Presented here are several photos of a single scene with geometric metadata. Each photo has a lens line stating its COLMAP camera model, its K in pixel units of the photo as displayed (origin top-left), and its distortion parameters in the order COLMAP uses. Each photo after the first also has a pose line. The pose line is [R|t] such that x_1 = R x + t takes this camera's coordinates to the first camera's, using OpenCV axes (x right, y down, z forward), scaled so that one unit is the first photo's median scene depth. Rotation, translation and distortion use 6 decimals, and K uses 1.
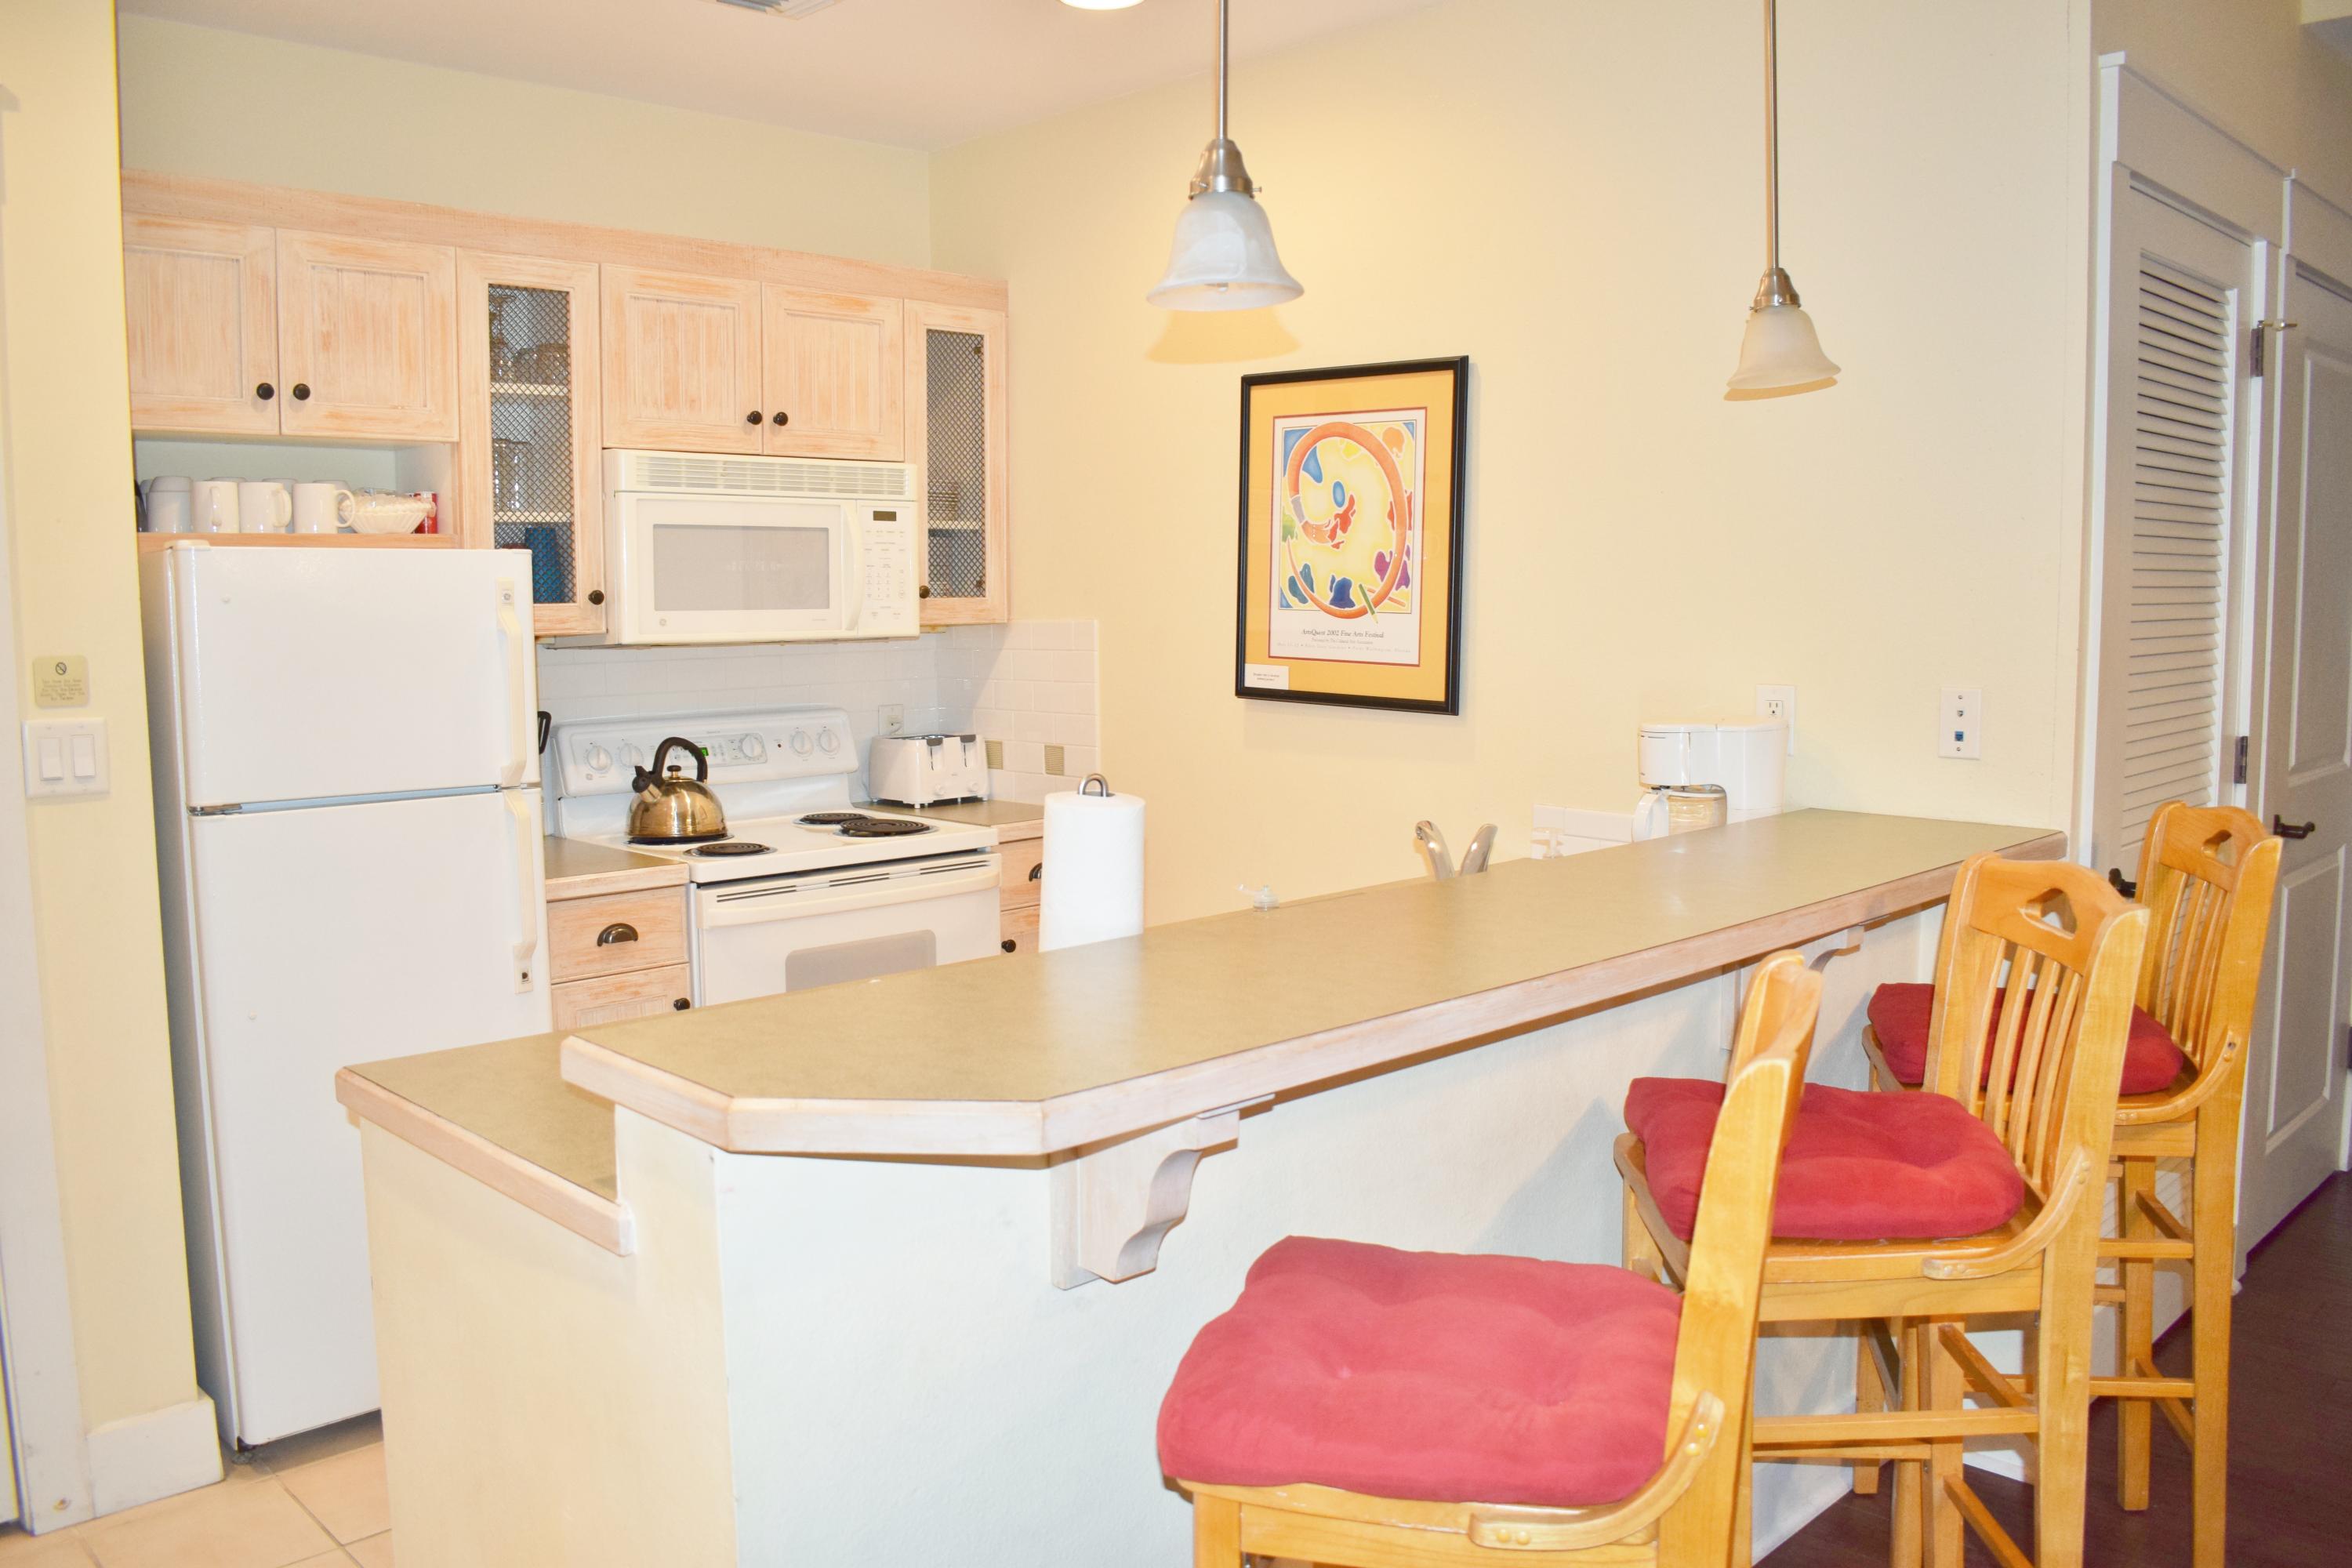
lens RADIAL K [[1877.2, 0, 1176.0], [0, 1877.2, 784.0], [0, 0, 1]] dist [-0.081044, 0.003240]
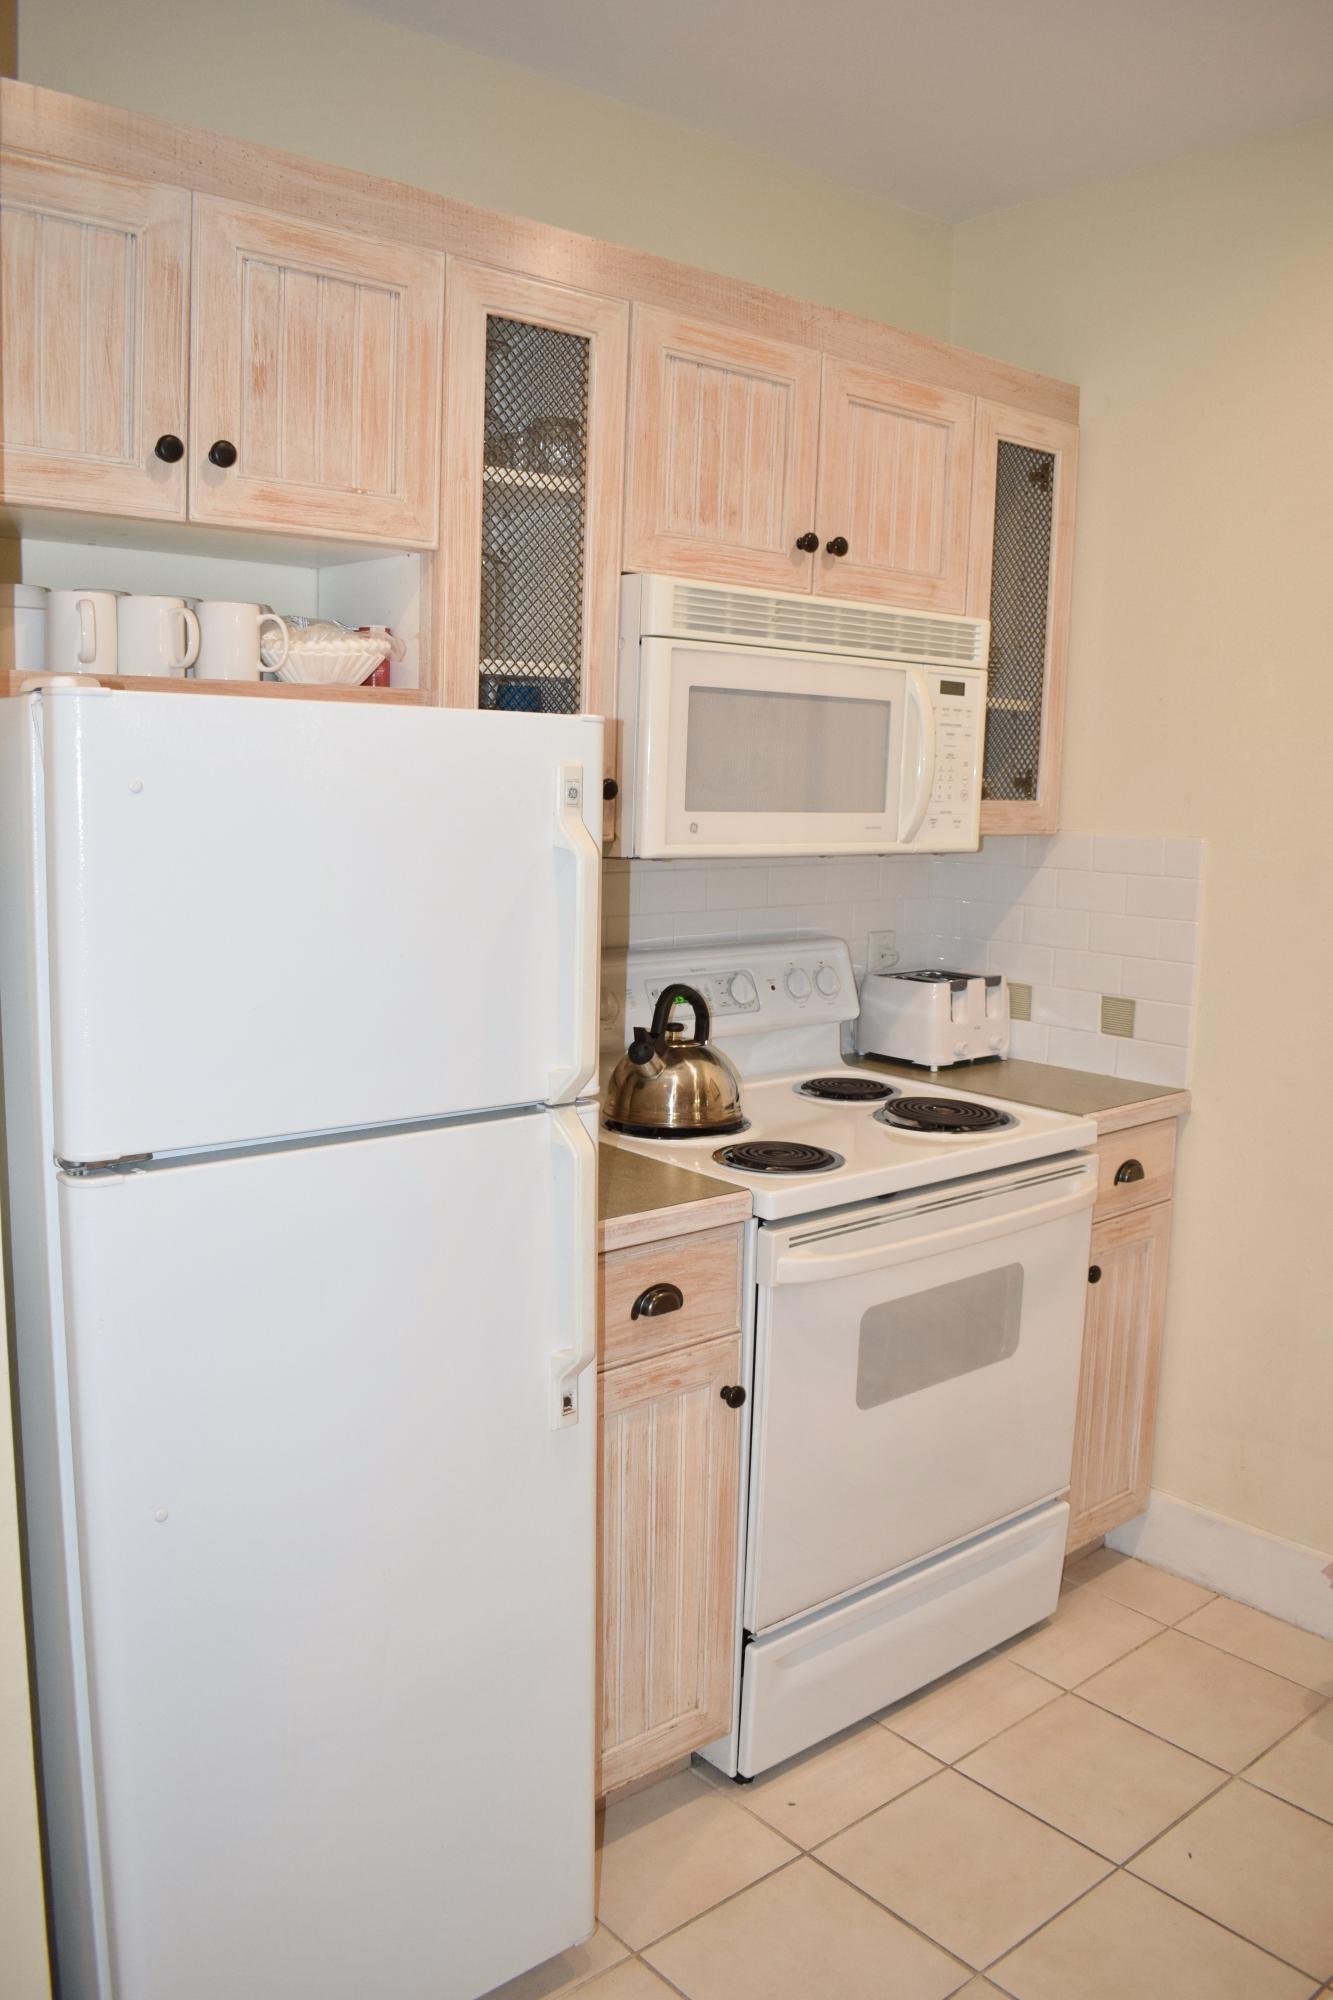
lens RADIAL K [[1588.2, 0, 666.5], [0, 1588.2, 1000.0], [0, 0, 1]] dist [-0.080881, -0.004066]
pose [[0.997041, 0.040918, -0.065072, -0.240920], [-0.038186, 0.998359, 0.042677, -0.046701], [0.066712, -0.040066, 0.996968, 0.399358]]
